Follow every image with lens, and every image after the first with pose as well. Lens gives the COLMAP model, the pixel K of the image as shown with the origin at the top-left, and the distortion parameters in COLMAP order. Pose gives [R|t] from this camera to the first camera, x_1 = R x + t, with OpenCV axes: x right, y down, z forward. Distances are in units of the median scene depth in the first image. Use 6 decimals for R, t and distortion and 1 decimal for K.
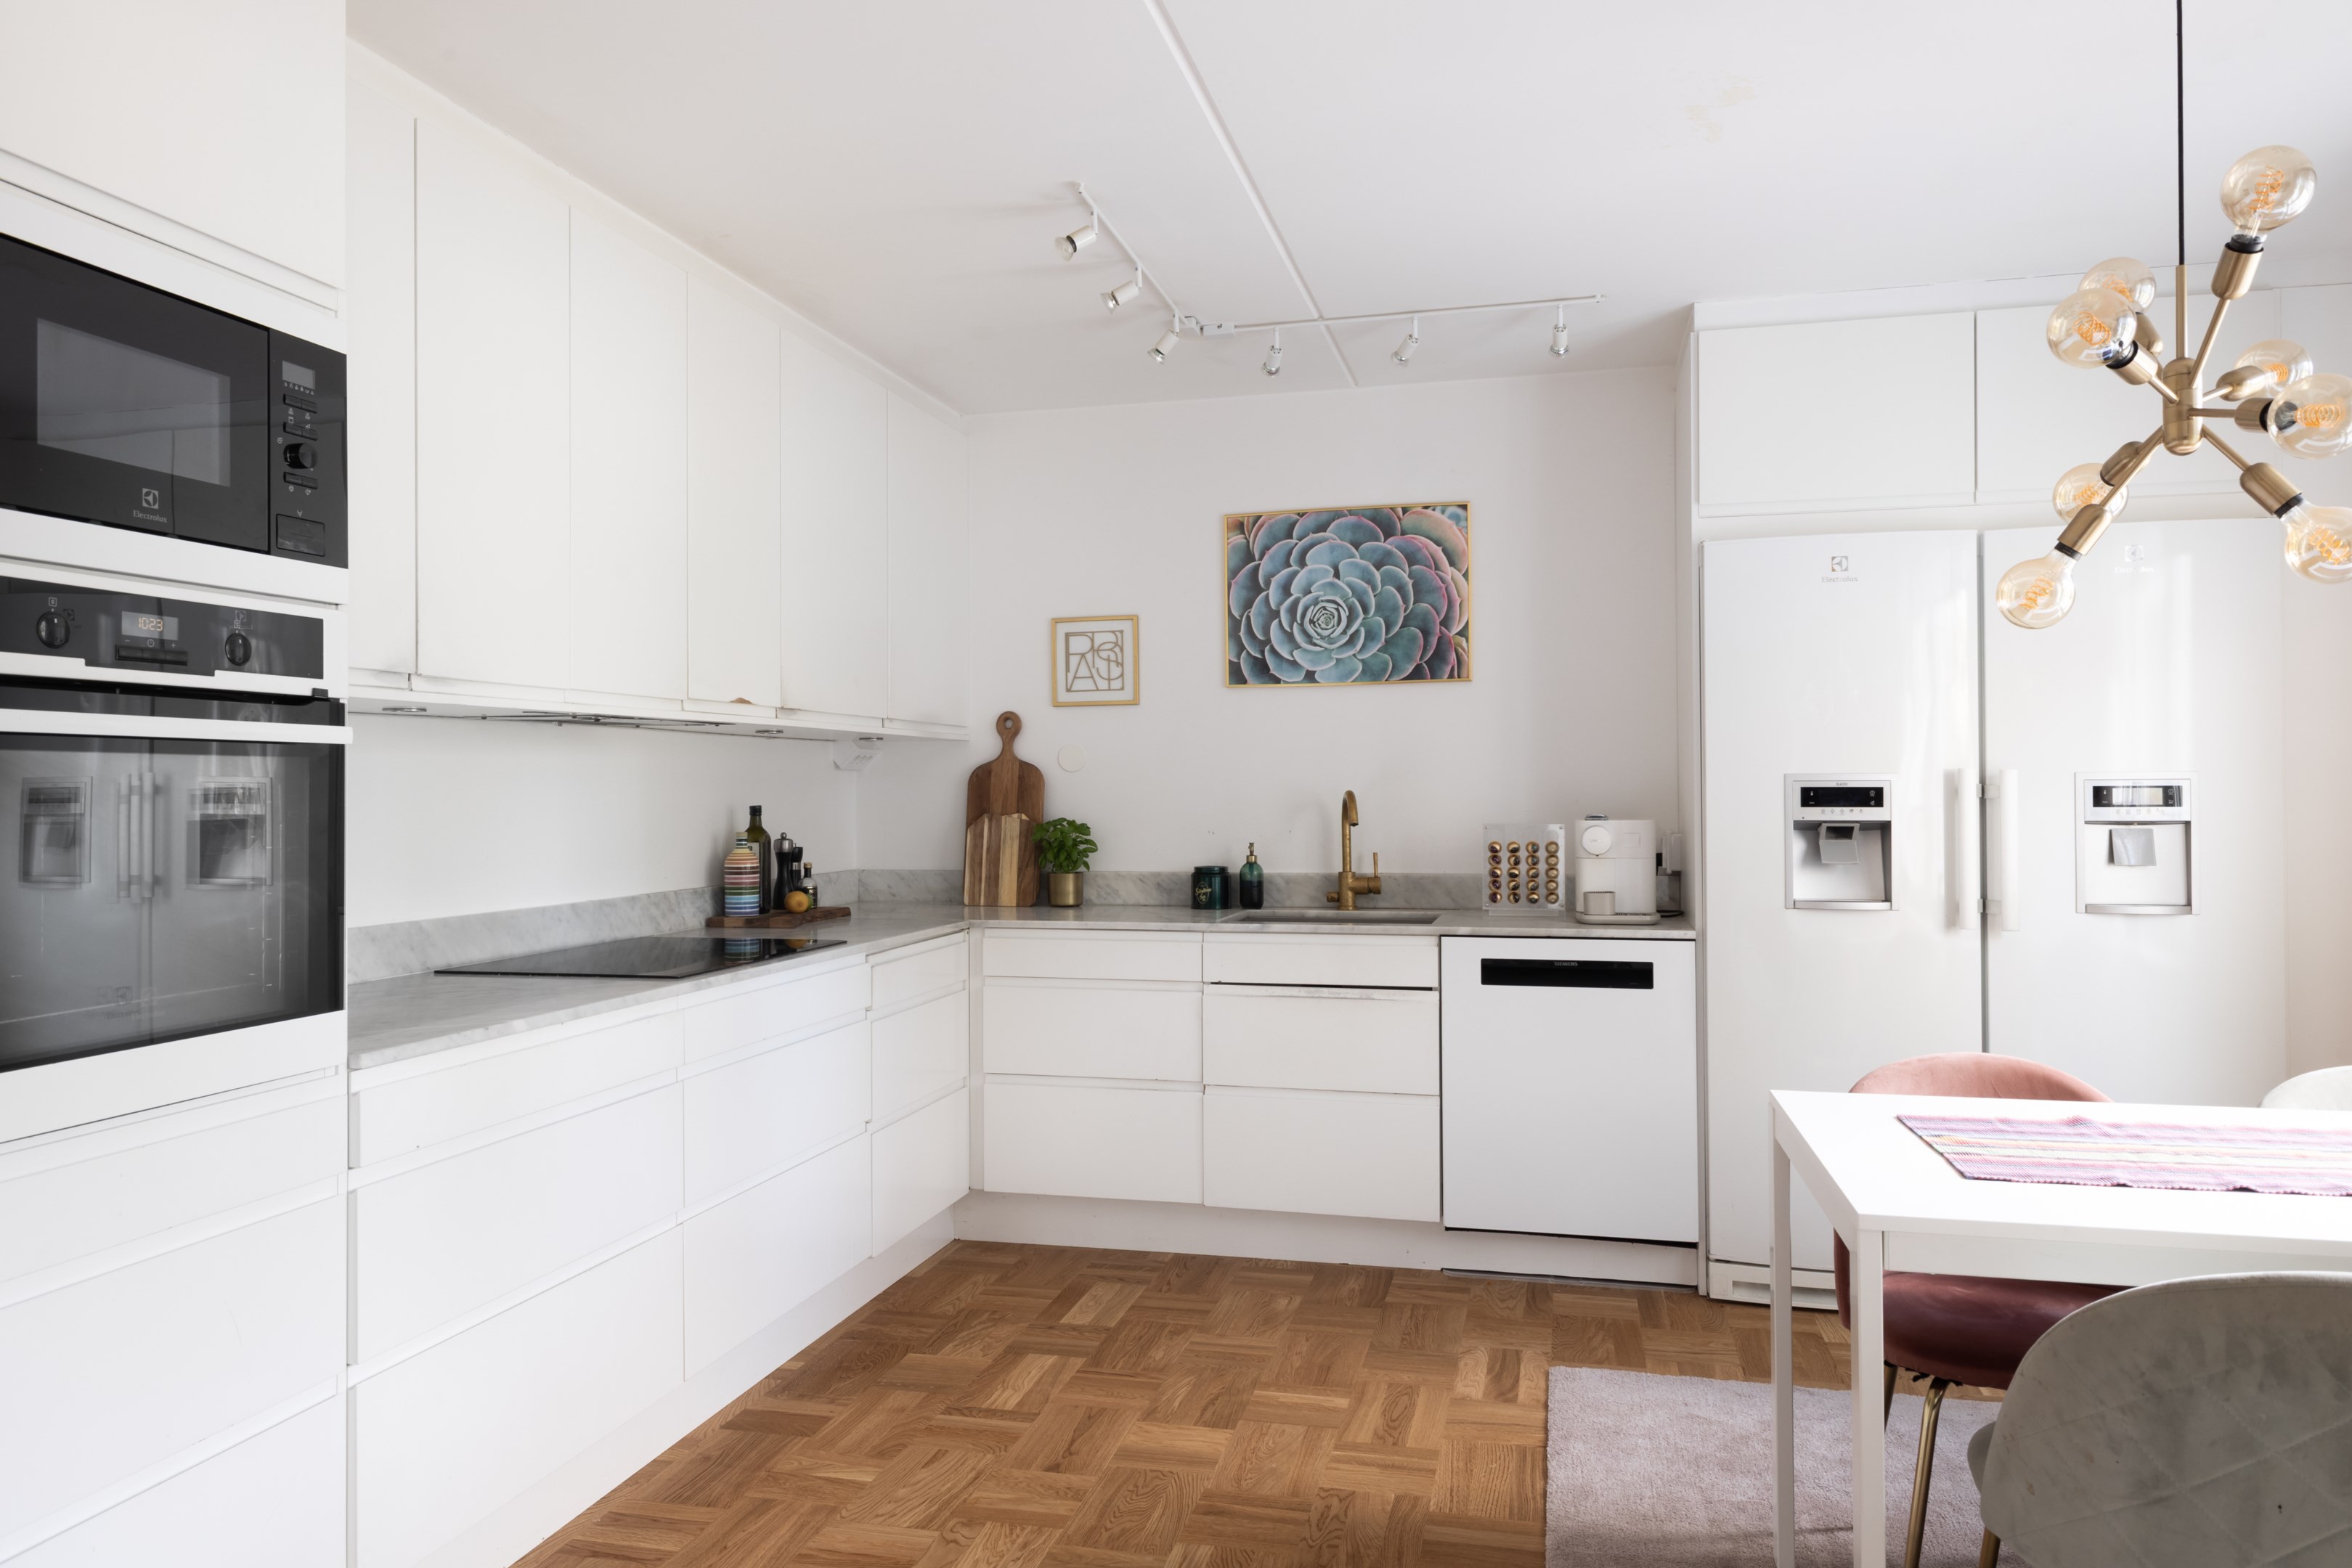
lens RADIAL K [[1588.7, 0, 1166.3], [0, 1588.7, 771.4], [0, 0, 1]] dist [0.010534, -0.014716]
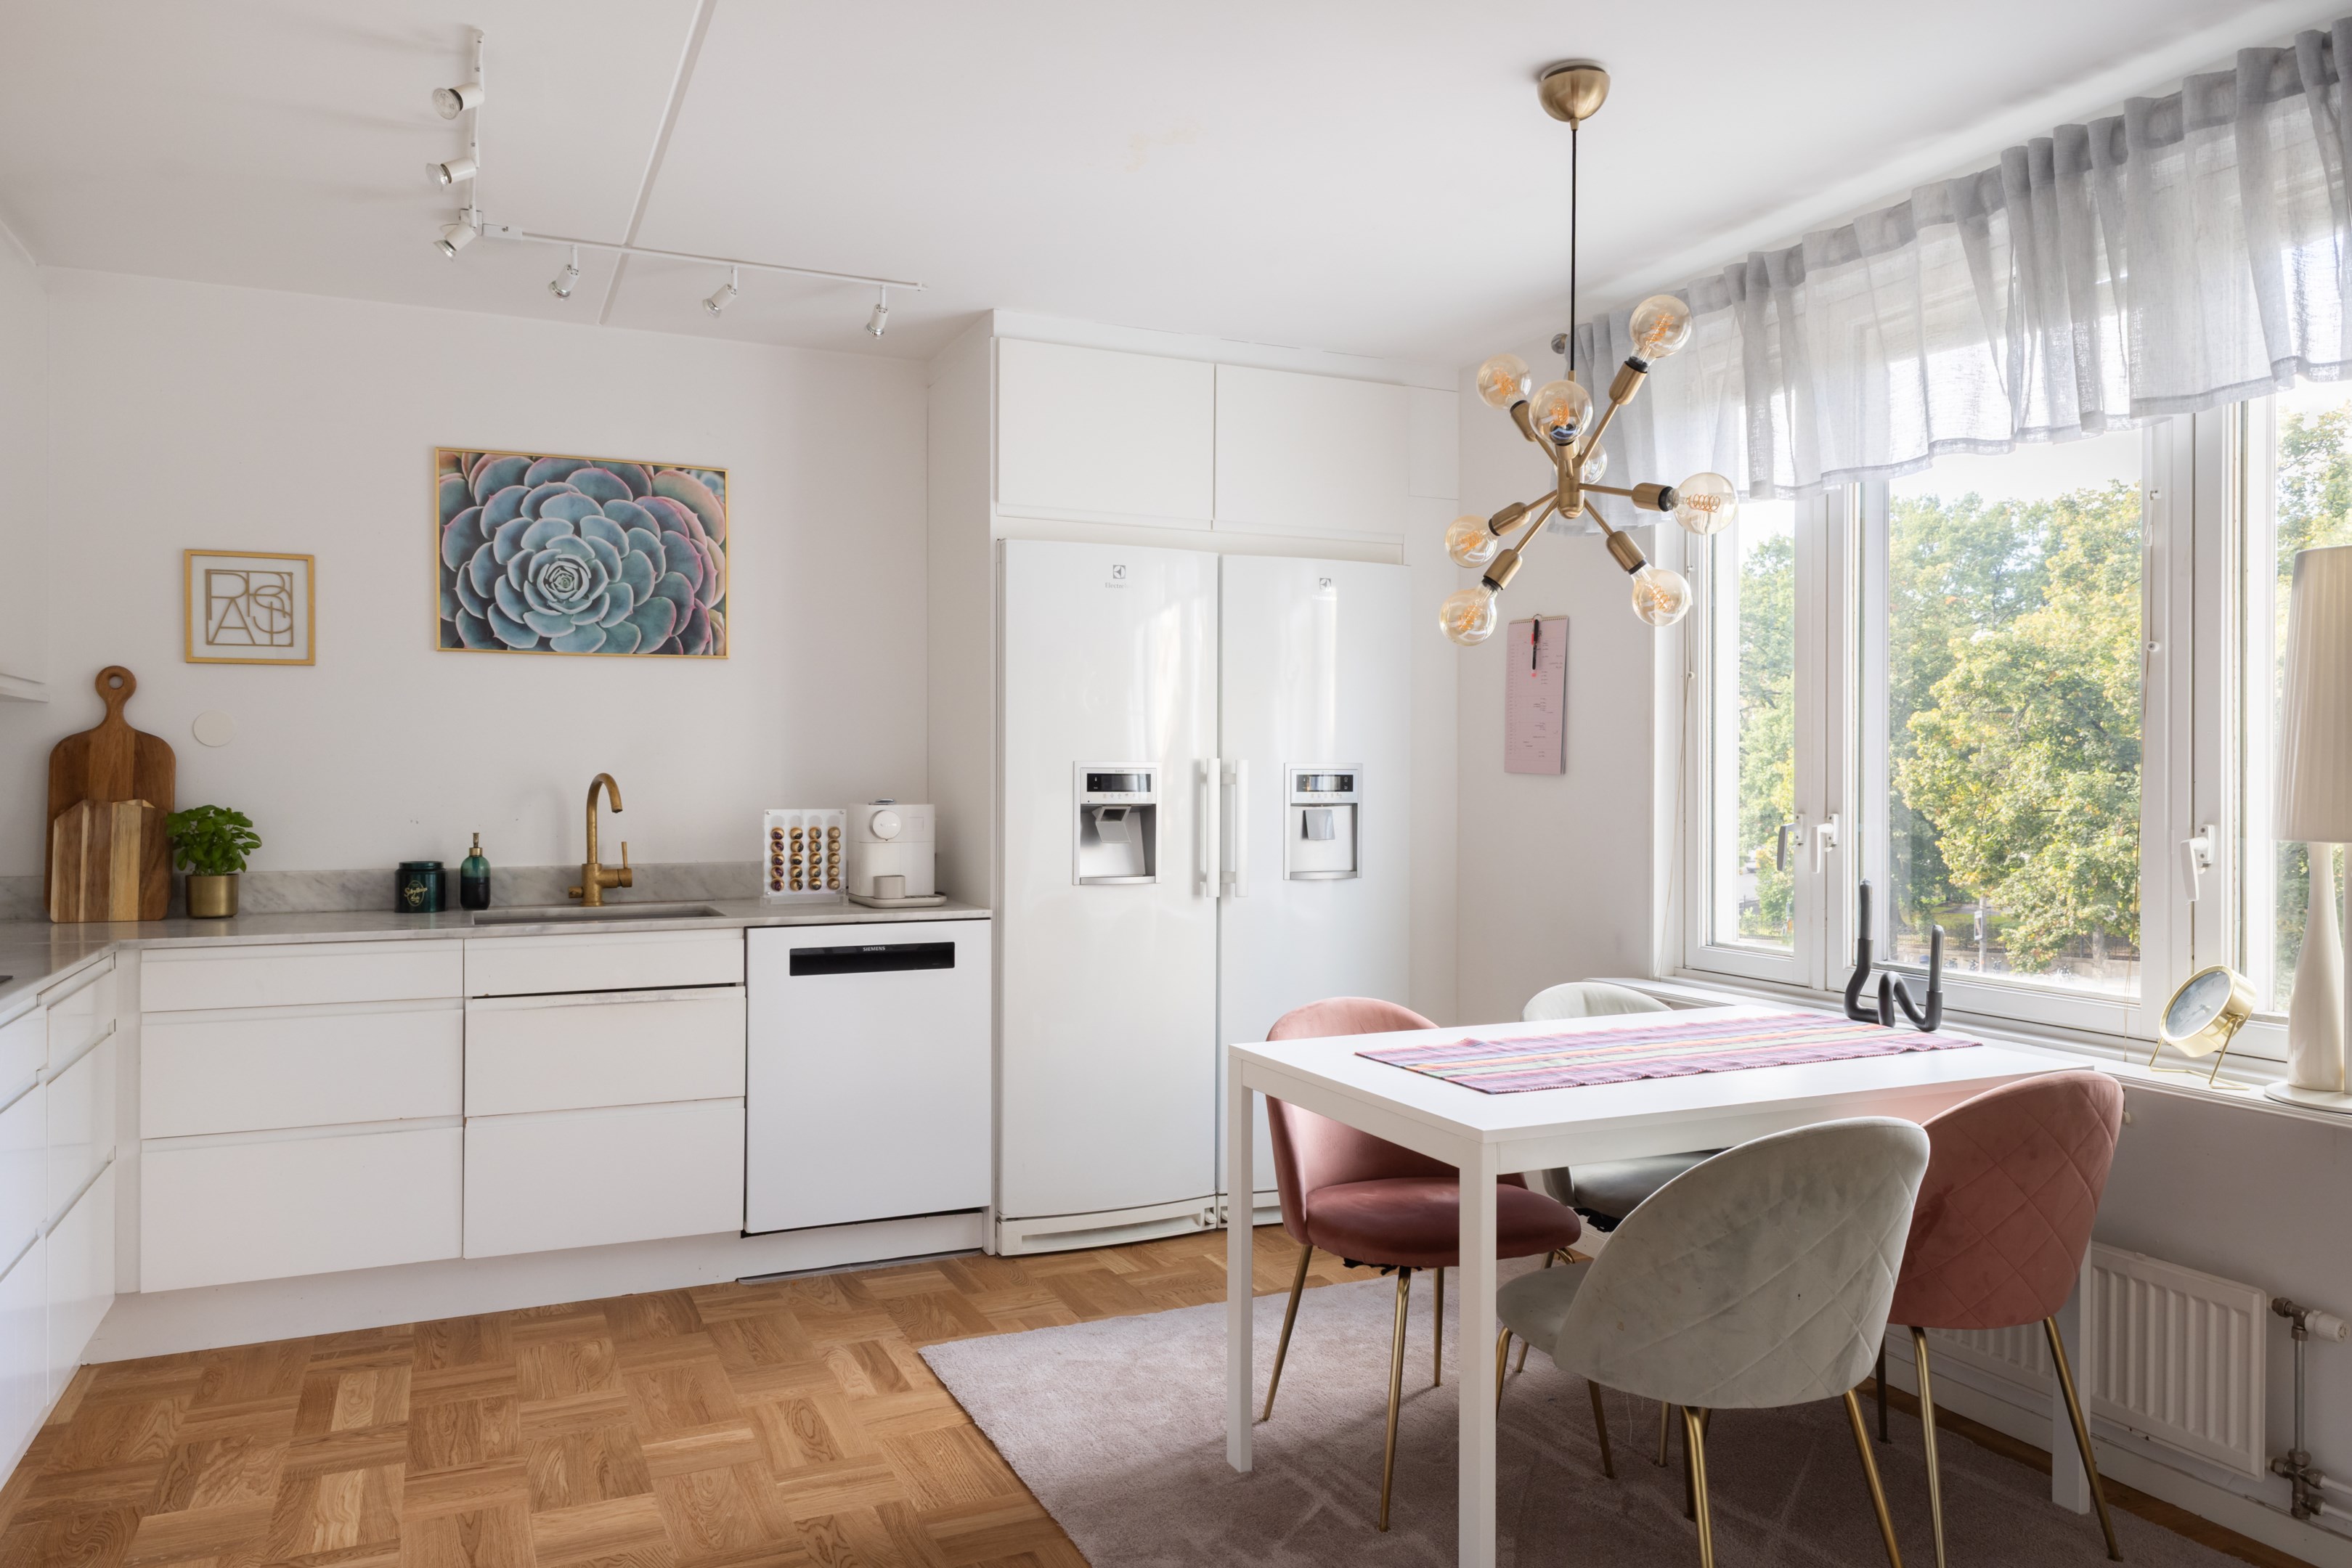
lens RADIAL K [[1588.7, 0, 1214.7], [0, 1588.7, 785.3], [0, 0, 1]] dist [0.010534, -0.014716]
pose [[0.778558, 0.003757, 0.627561, -0.208967], [-0.014408, 0.999826, 0.011889, 0.003542], [-0.627407, -0.018299, 0.778476, 0.091404]]
